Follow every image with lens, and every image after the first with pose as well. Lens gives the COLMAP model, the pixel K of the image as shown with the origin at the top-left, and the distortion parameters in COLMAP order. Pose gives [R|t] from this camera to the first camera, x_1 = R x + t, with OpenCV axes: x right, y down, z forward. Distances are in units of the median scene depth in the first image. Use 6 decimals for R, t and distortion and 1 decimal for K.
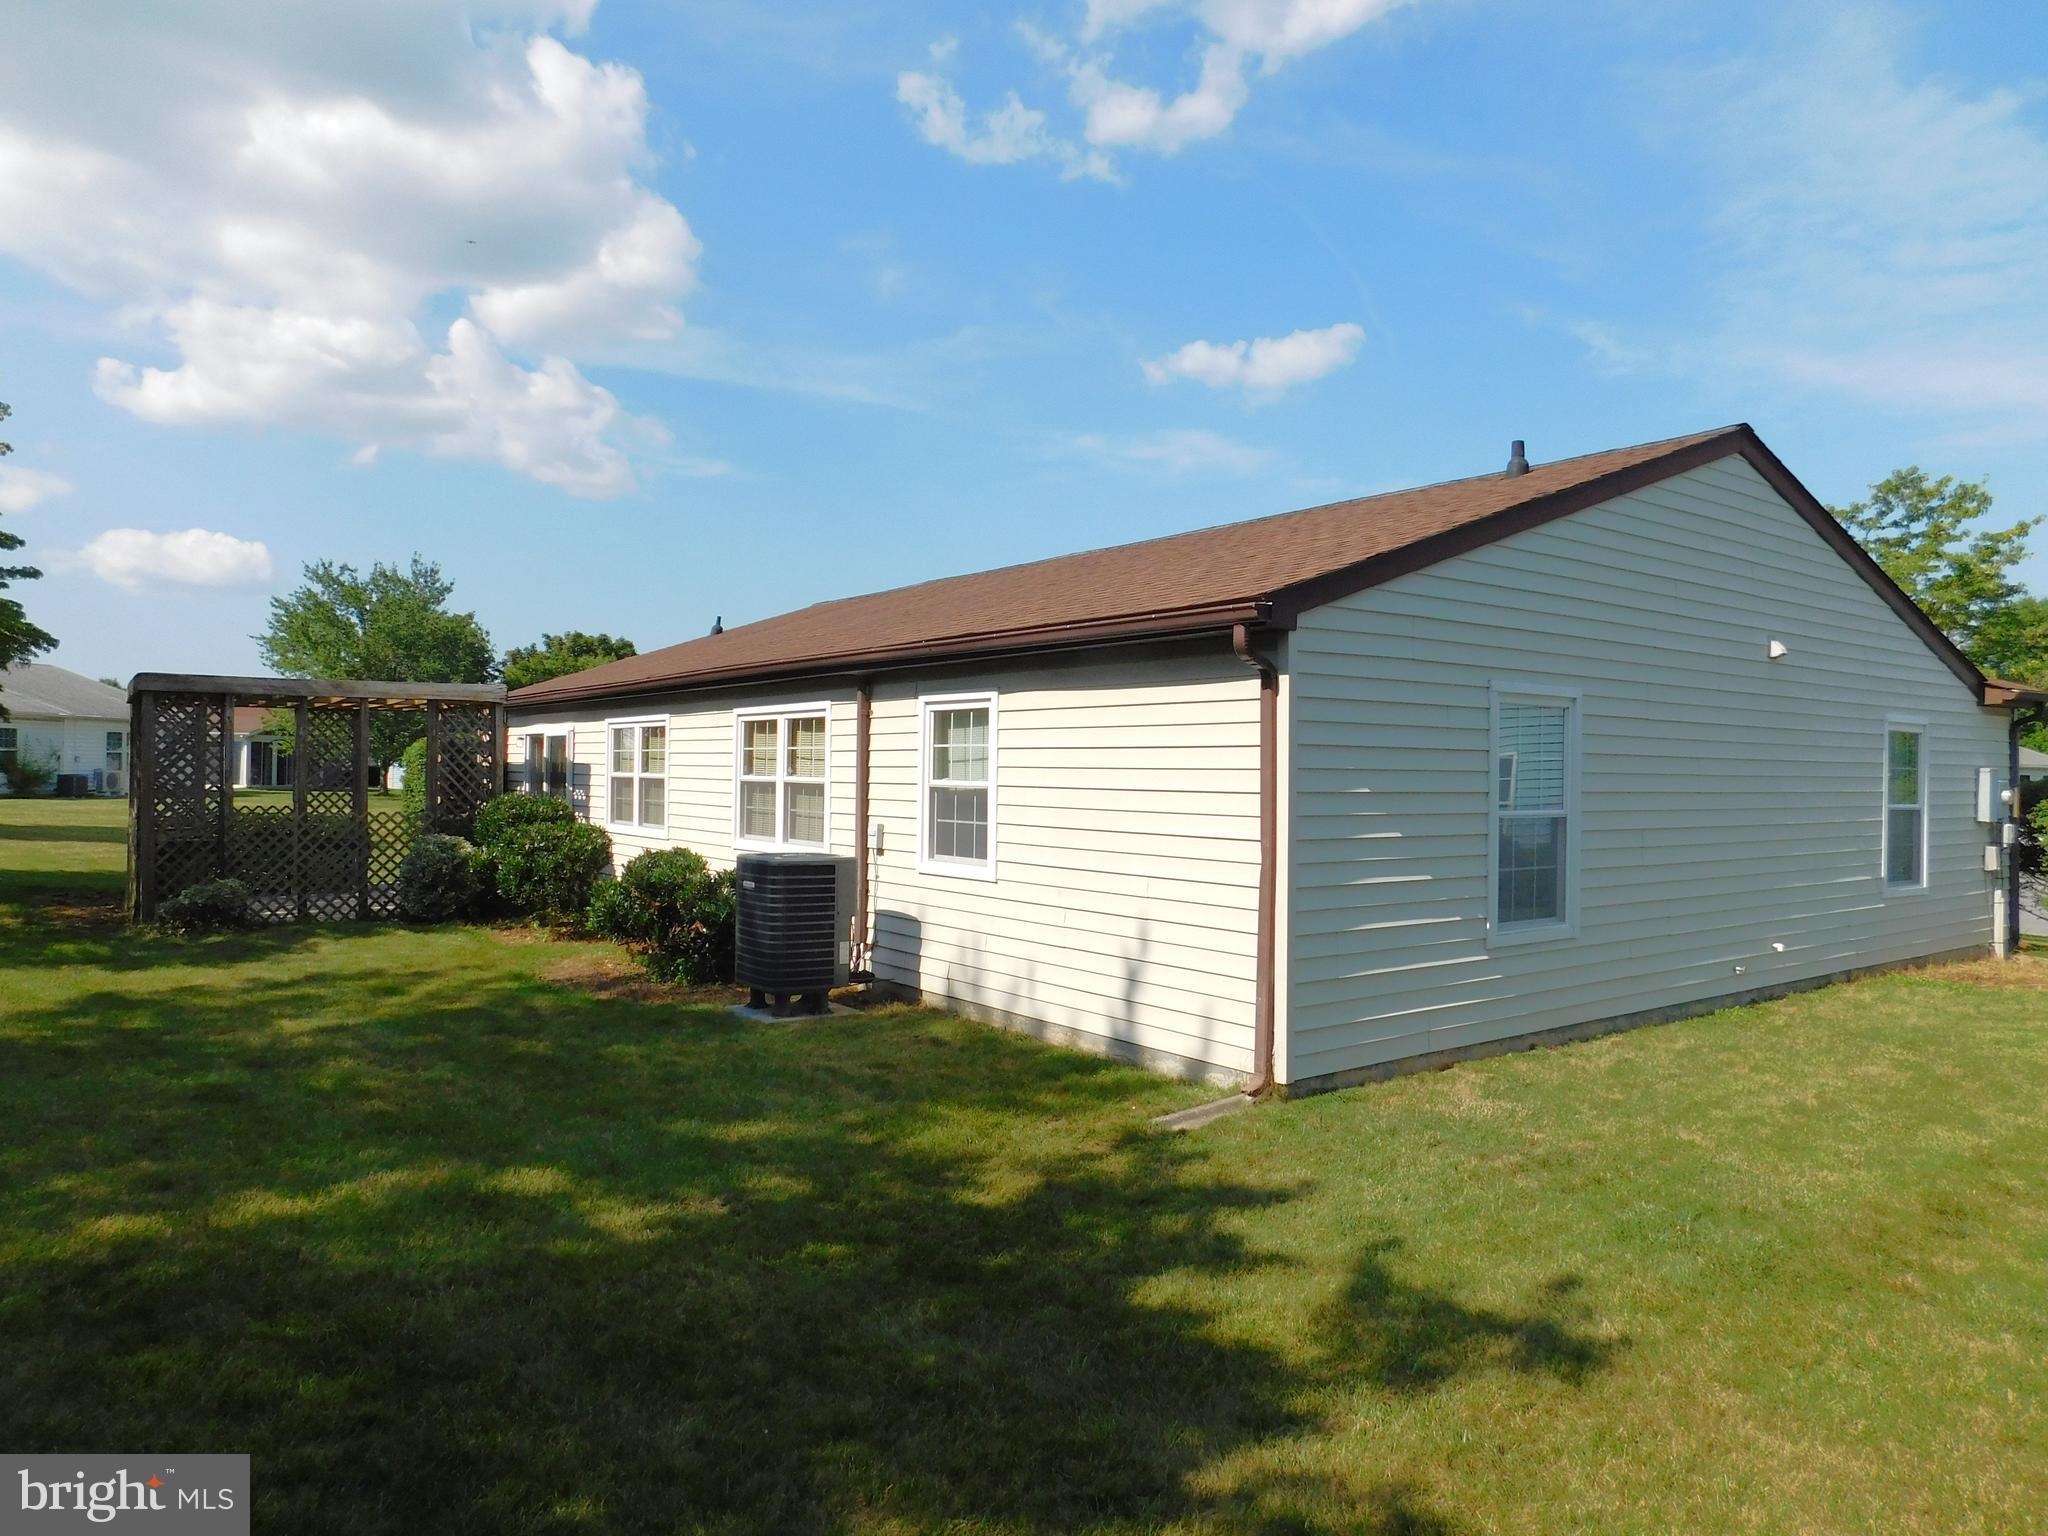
lens RADIAL K [[1370.0, 0, 1025.4], [0, 1370.0, 782.8], [0, 0, 1]] dist [-0.060923, 0.035376]
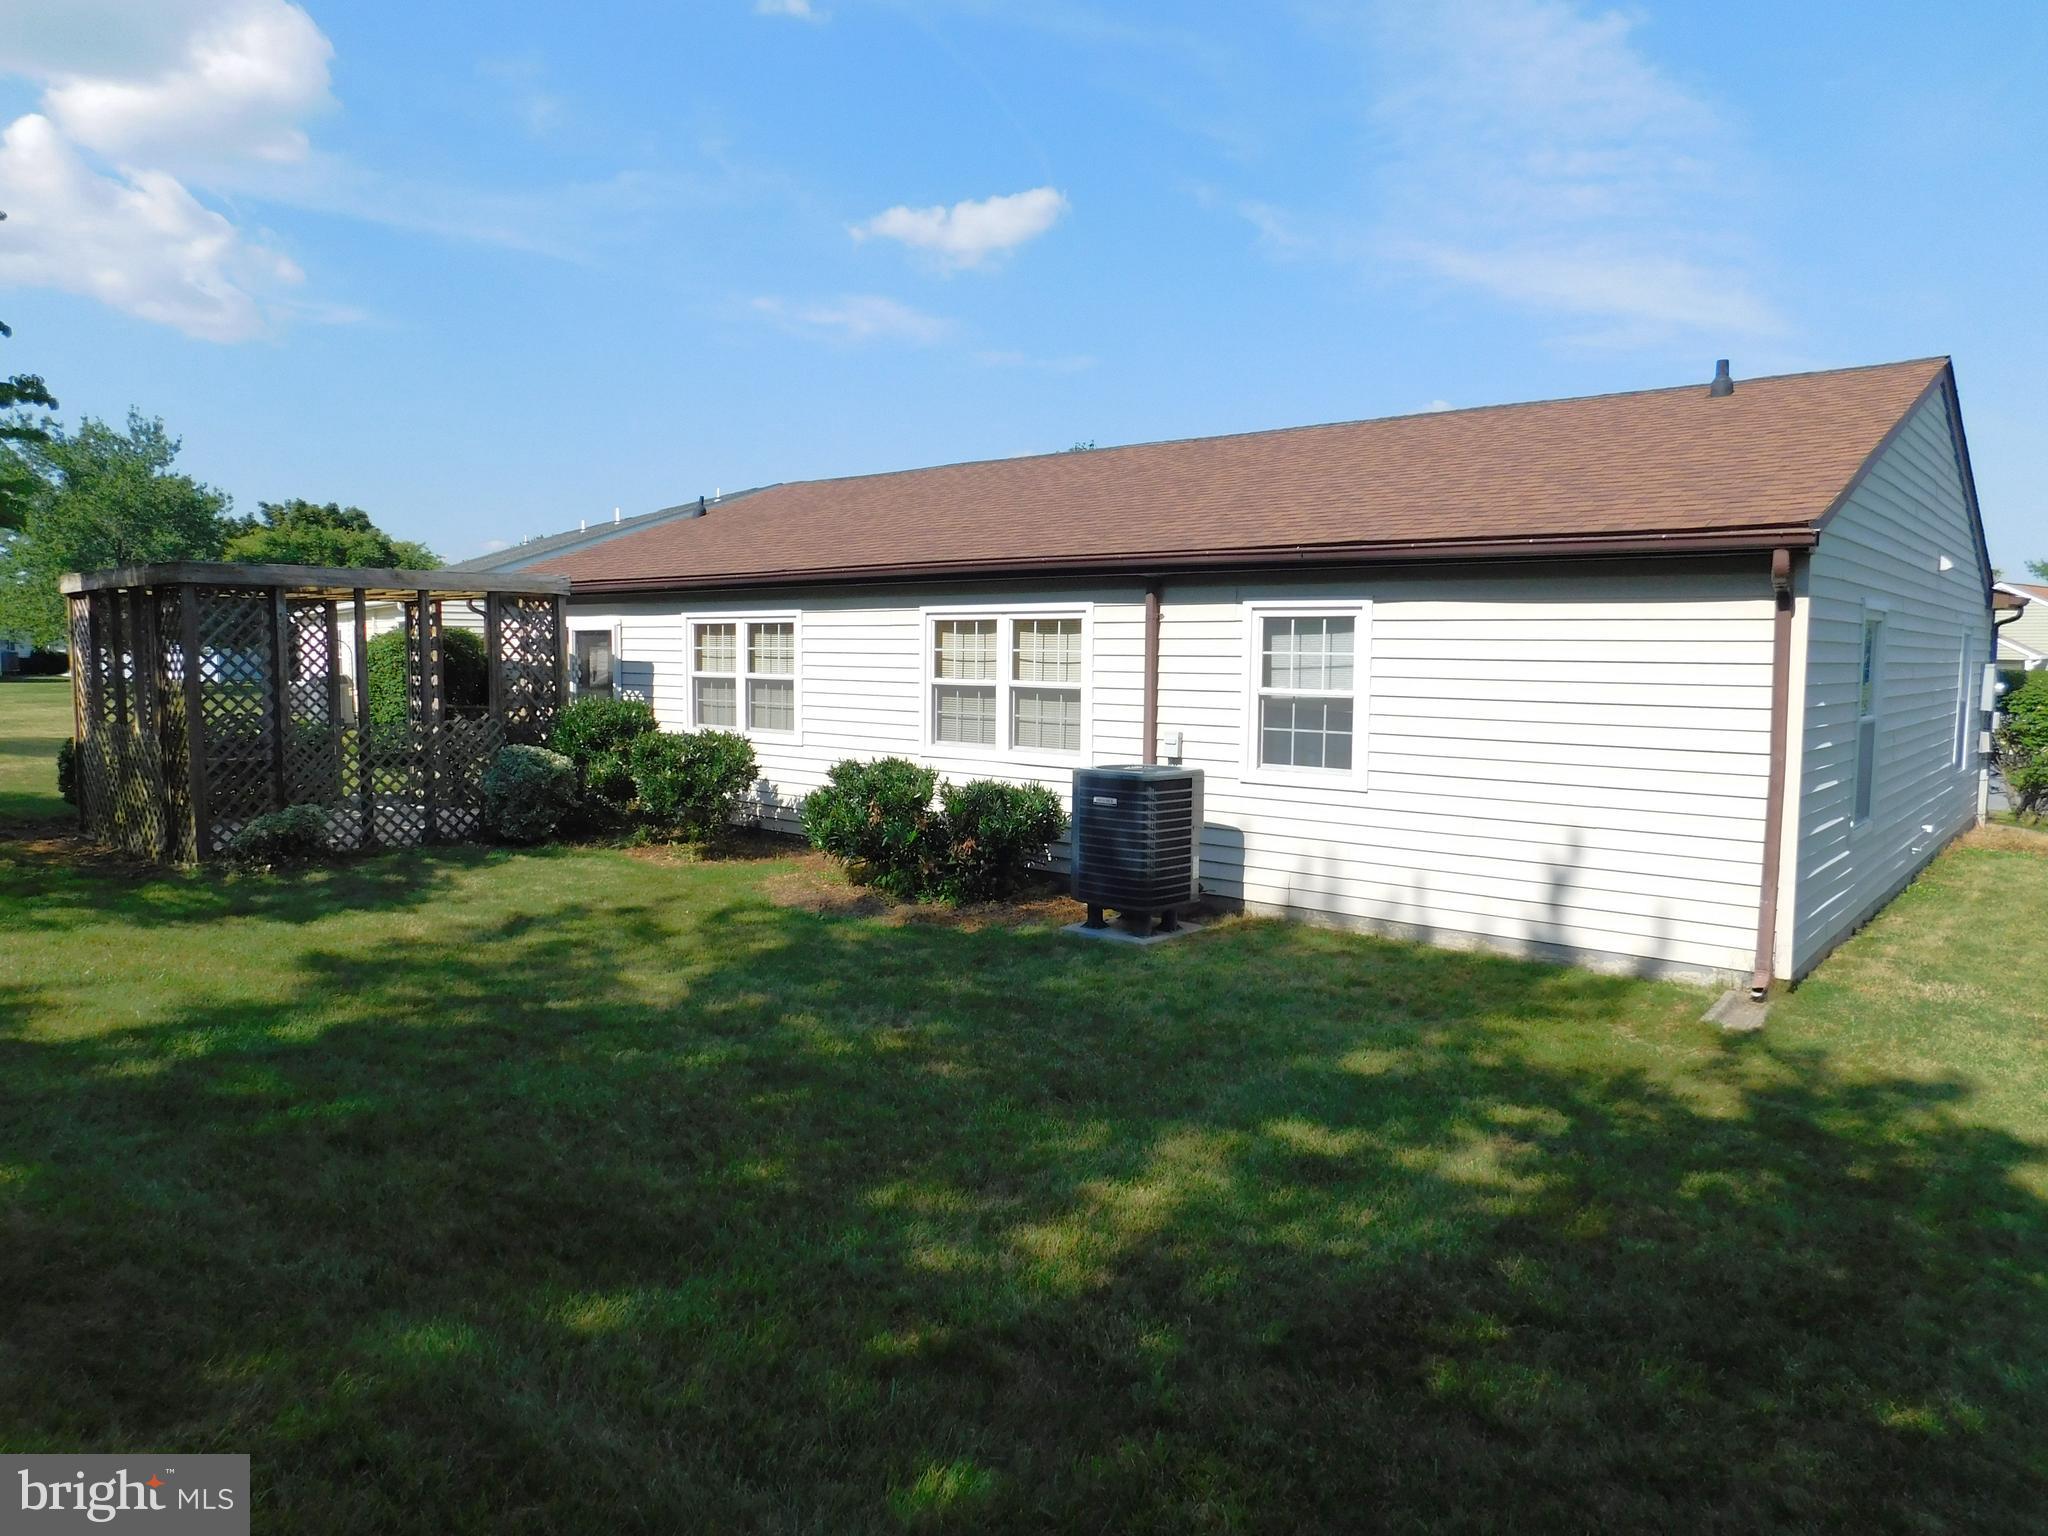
lens RADIAL K [[1370.0, 0, 1033.6], [0, 1370.0, 787.2], [0, 0, 1]] dist [-0.060923, 0.035376]
pose [[0.972887, -0.027839, 0.229599, -0.455369], [0.006055, 0.995455, 0.095044, -0.025228], [-0.231202, -0.091077, 0.968633, 0.085968]]
